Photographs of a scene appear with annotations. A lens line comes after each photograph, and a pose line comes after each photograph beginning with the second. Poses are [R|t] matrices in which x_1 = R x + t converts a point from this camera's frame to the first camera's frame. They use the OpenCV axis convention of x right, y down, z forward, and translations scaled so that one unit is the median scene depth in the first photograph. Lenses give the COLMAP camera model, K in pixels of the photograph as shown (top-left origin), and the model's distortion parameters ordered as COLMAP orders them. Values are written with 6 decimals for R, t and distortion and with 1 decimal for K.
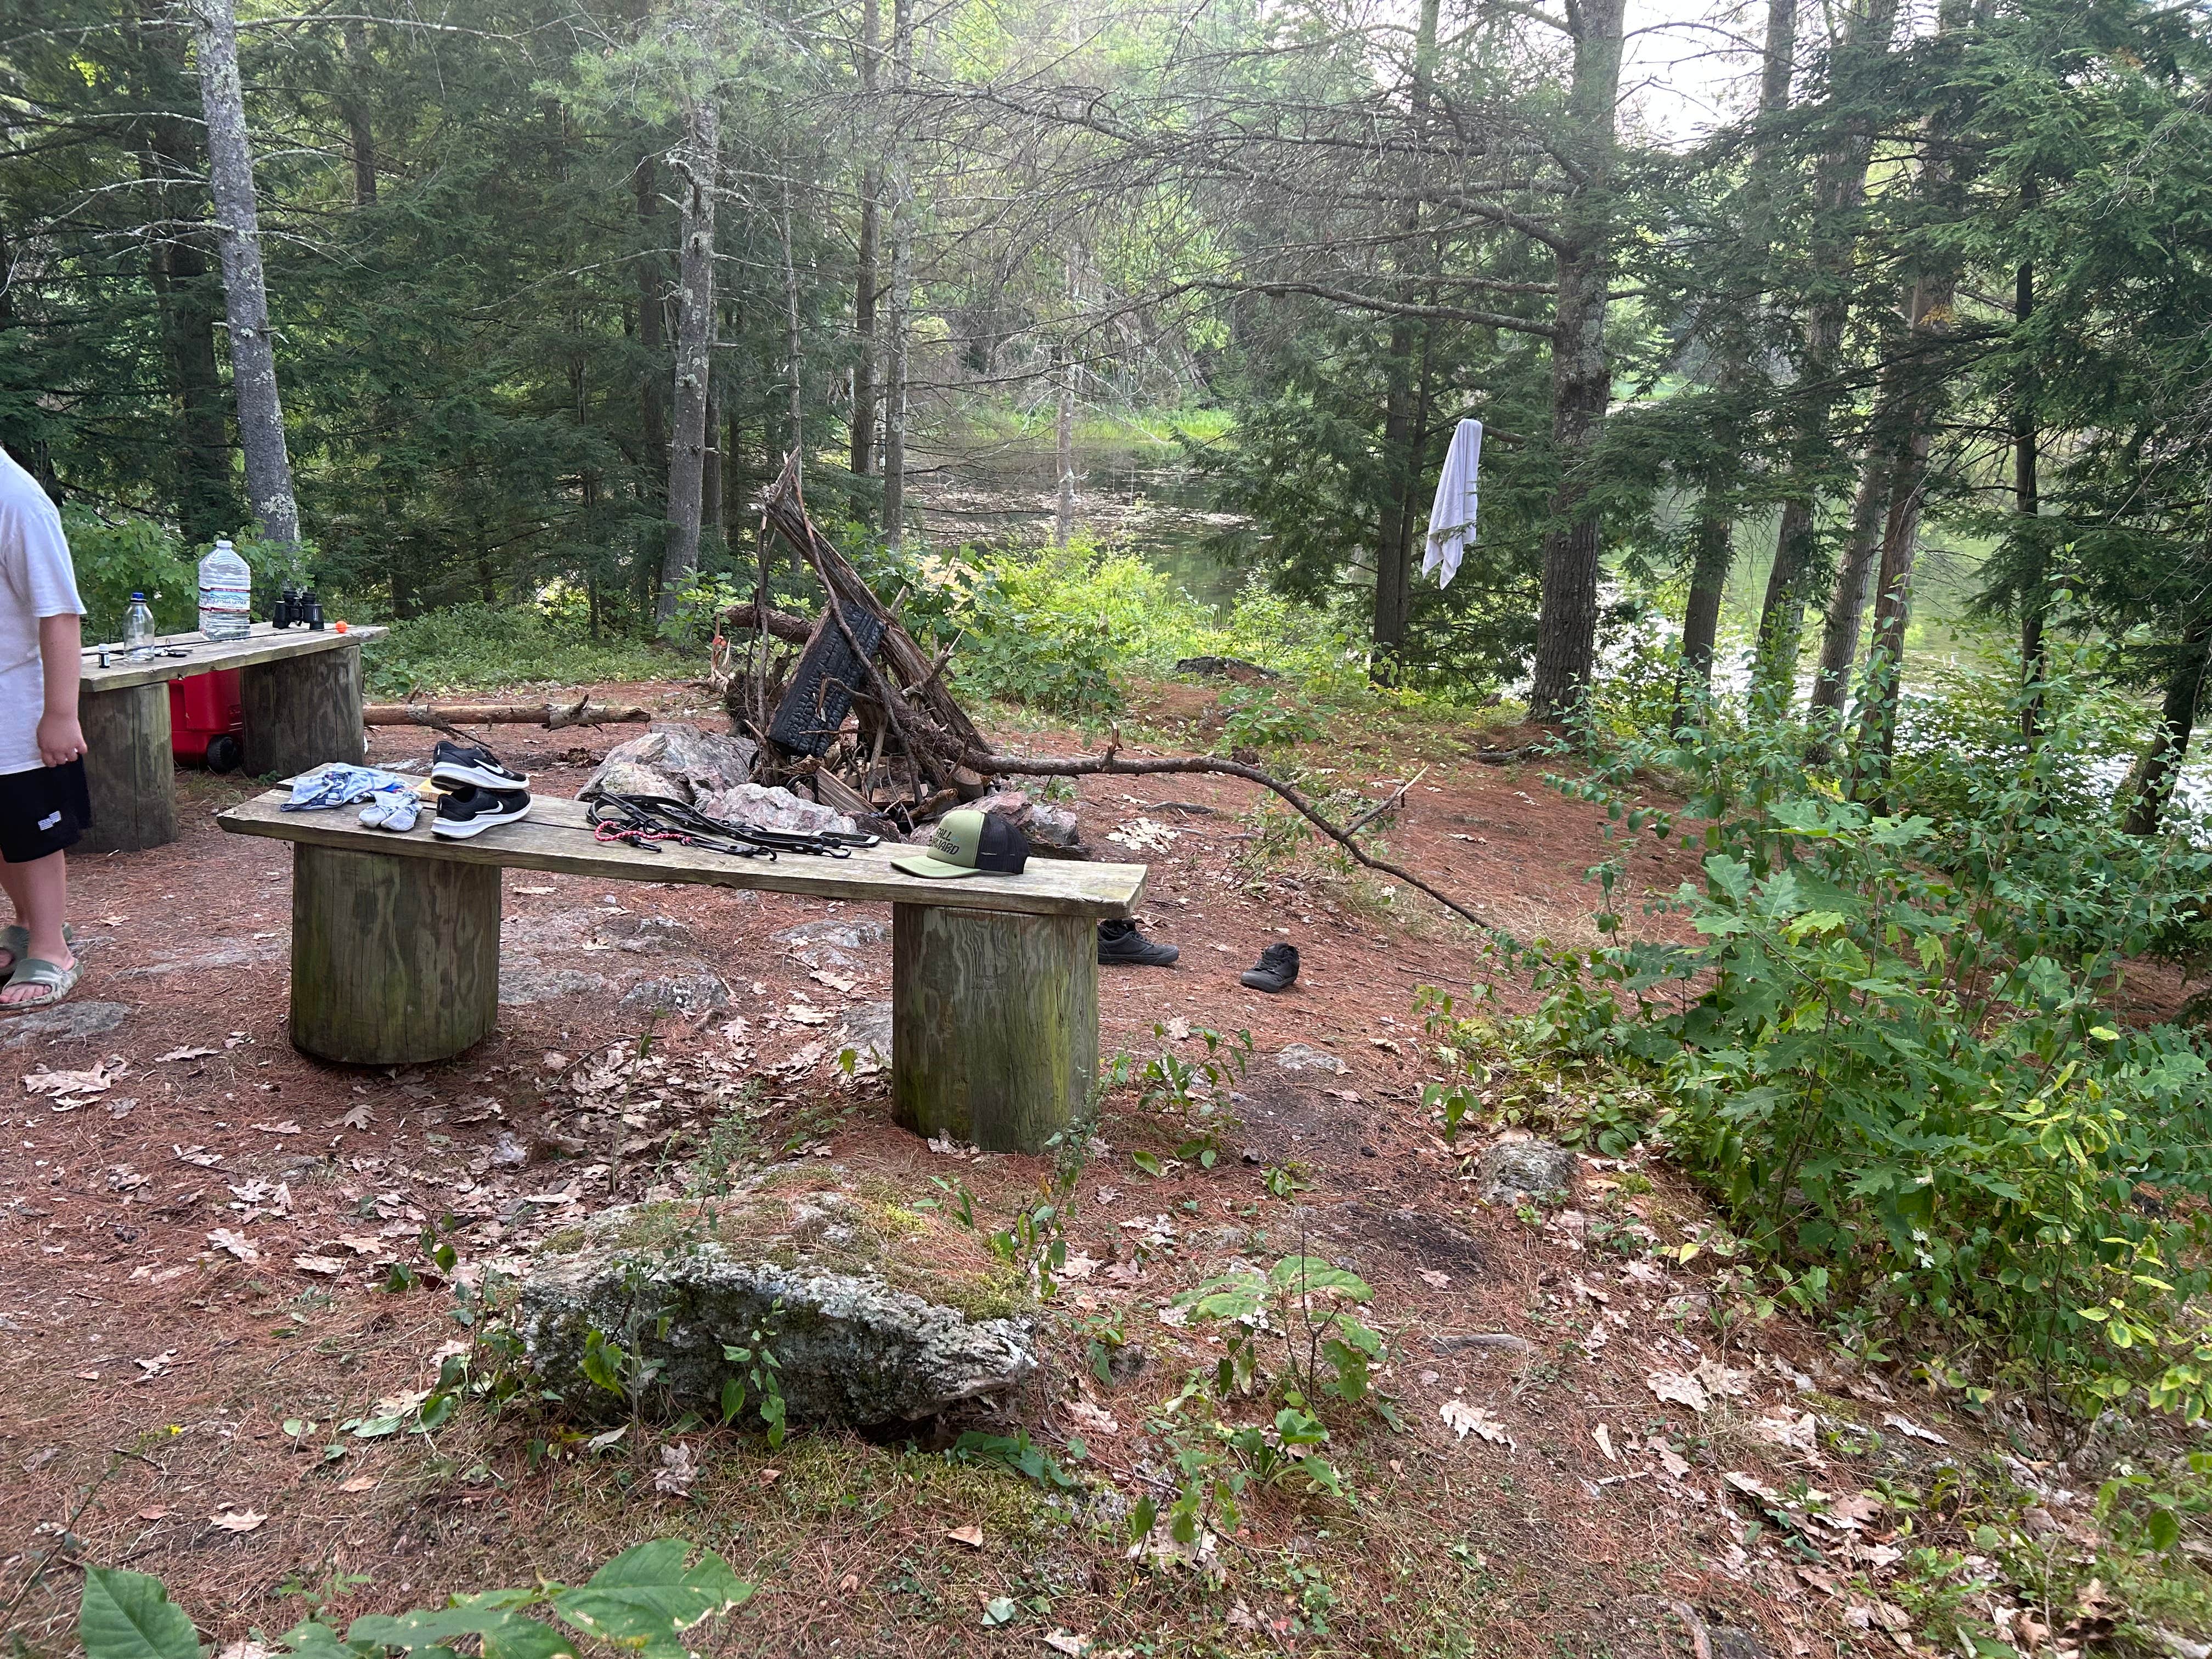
lens RADIAL K [[1692.3, 0, 1106.0], [0, 1692.3, 829.5], [0, 0, 1]] dist [0.116400, -0.104791]
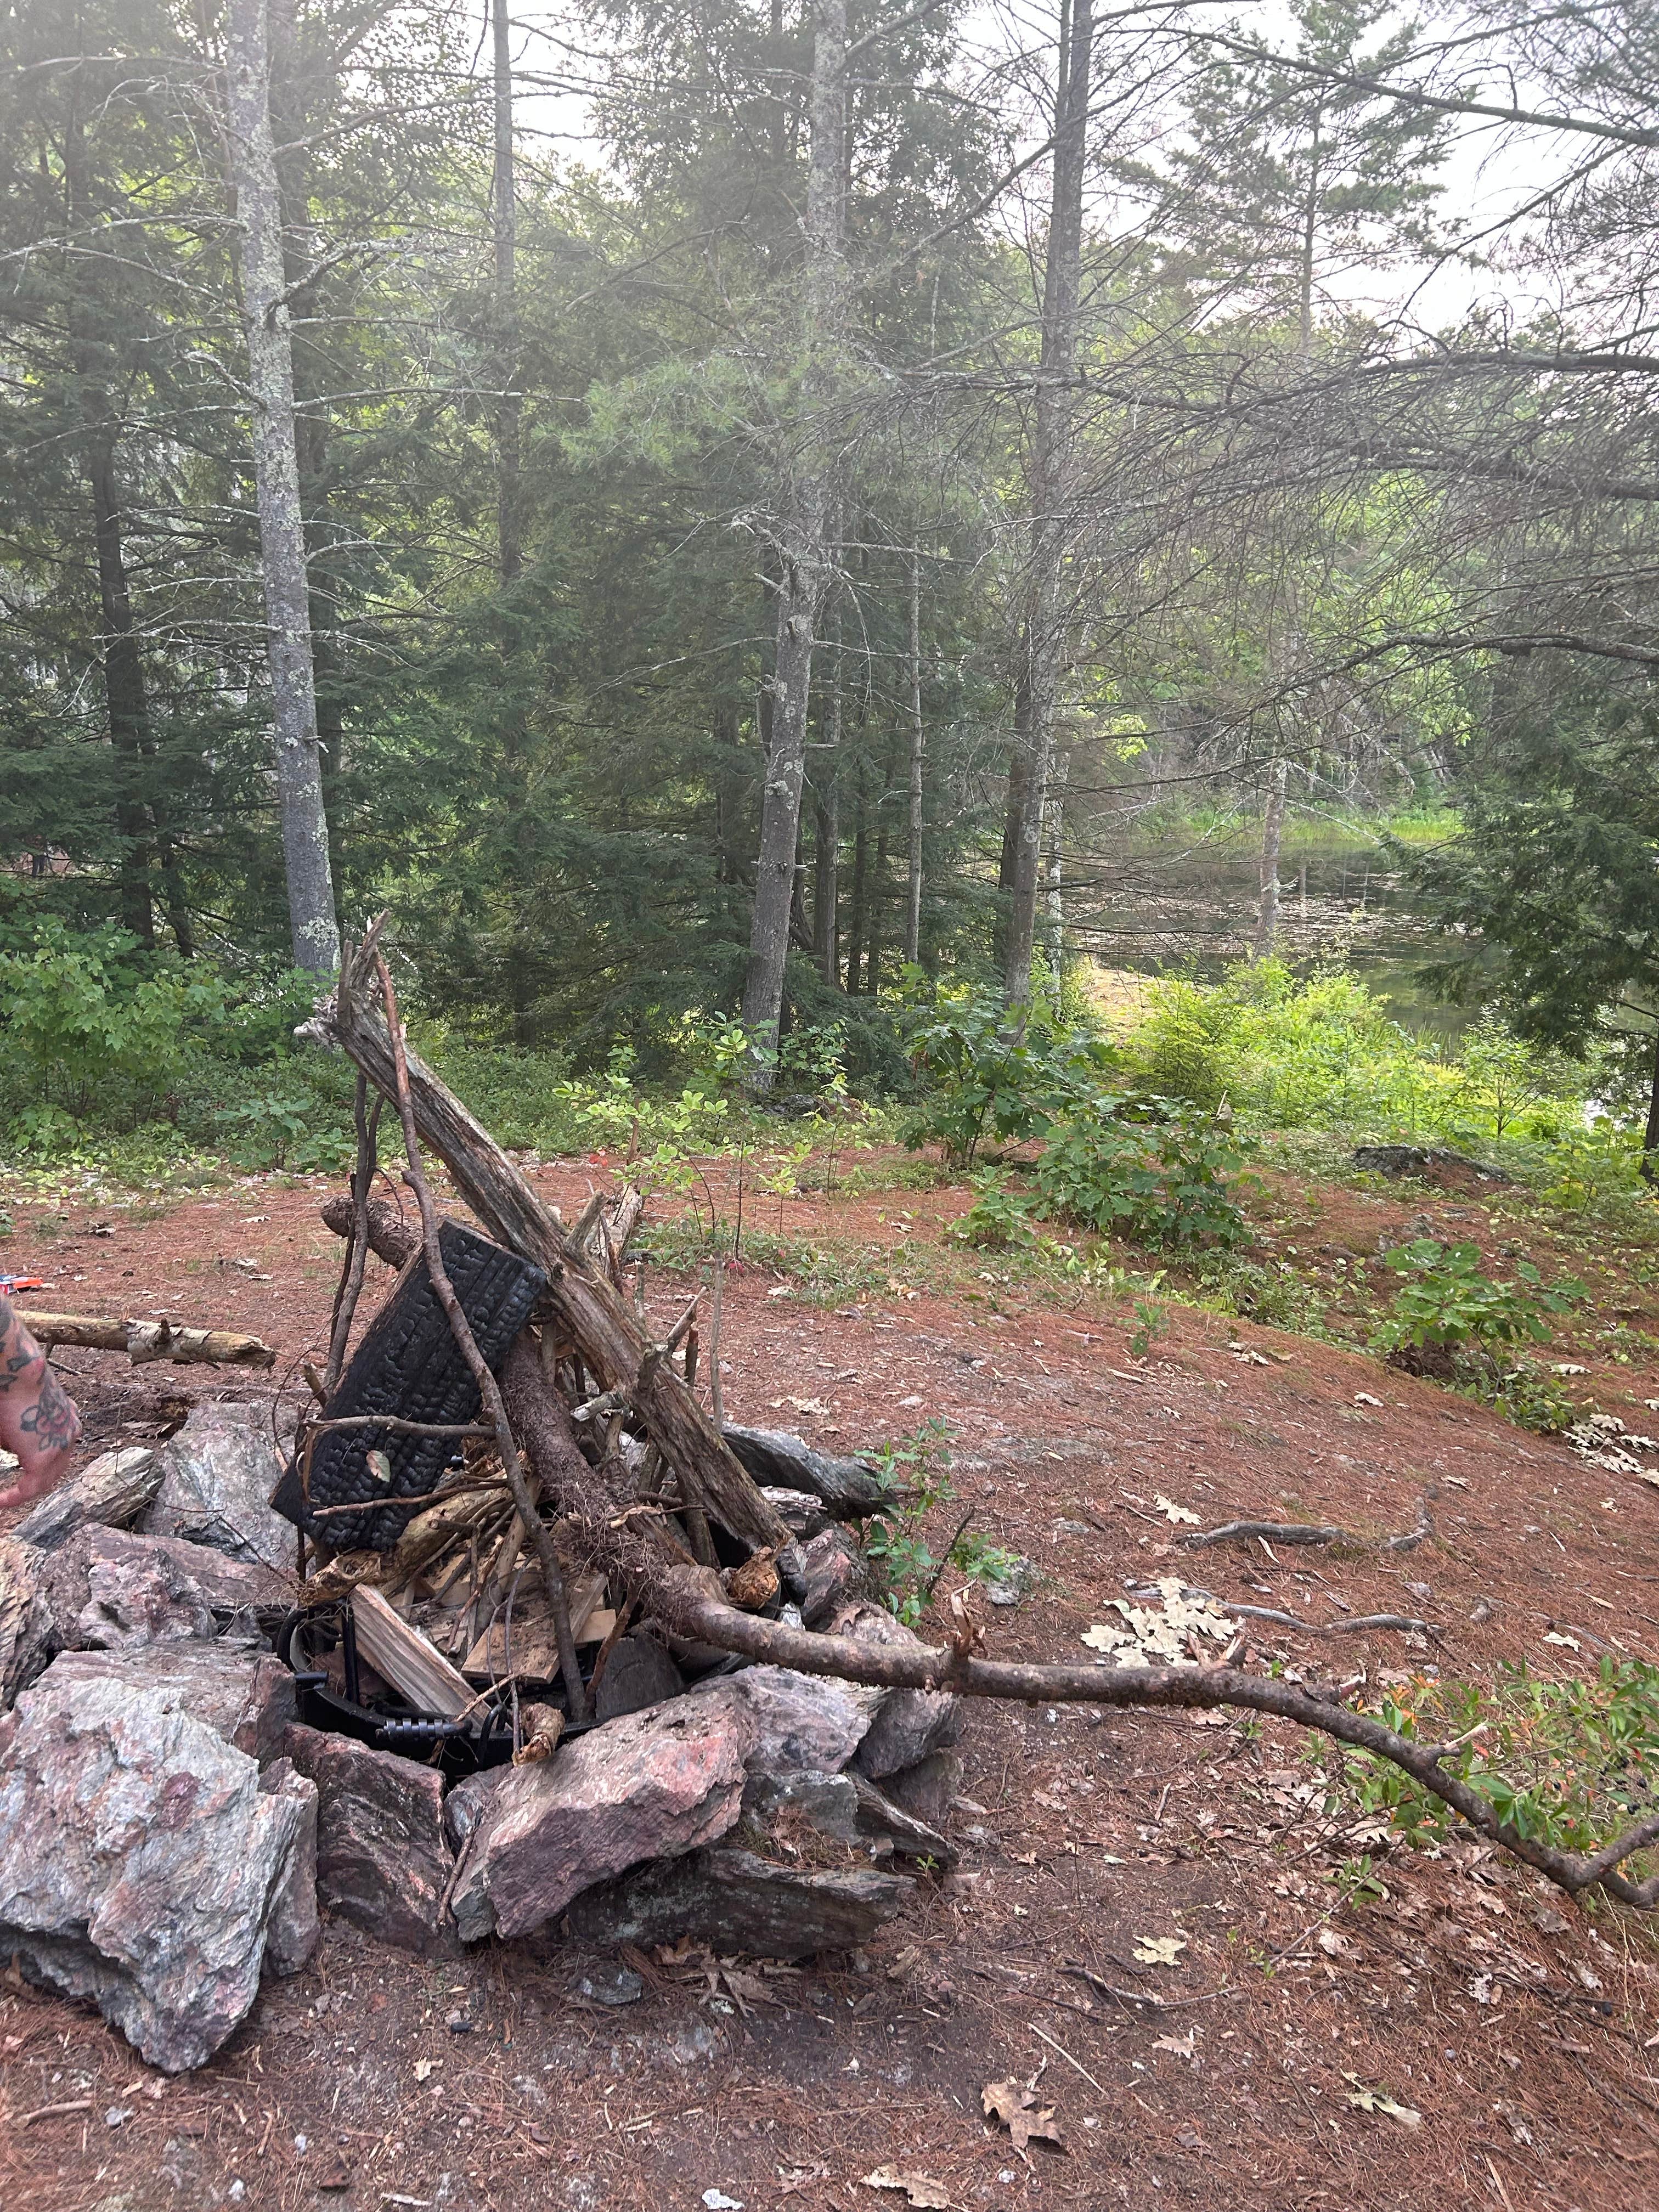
lens RADIAL K [[1726.0, 0, 829.5], [0, 1726.0, 1106.0], [0, 0, 1]] dist [0.118536, -0.169175]
pose [[0.960382, 0.042535, -0.275423, 0.023673], [-0.062732, 0.995915, -0.064939, -0.042032], [0.271536, 0.079644, 0.959127, 0.164511]]
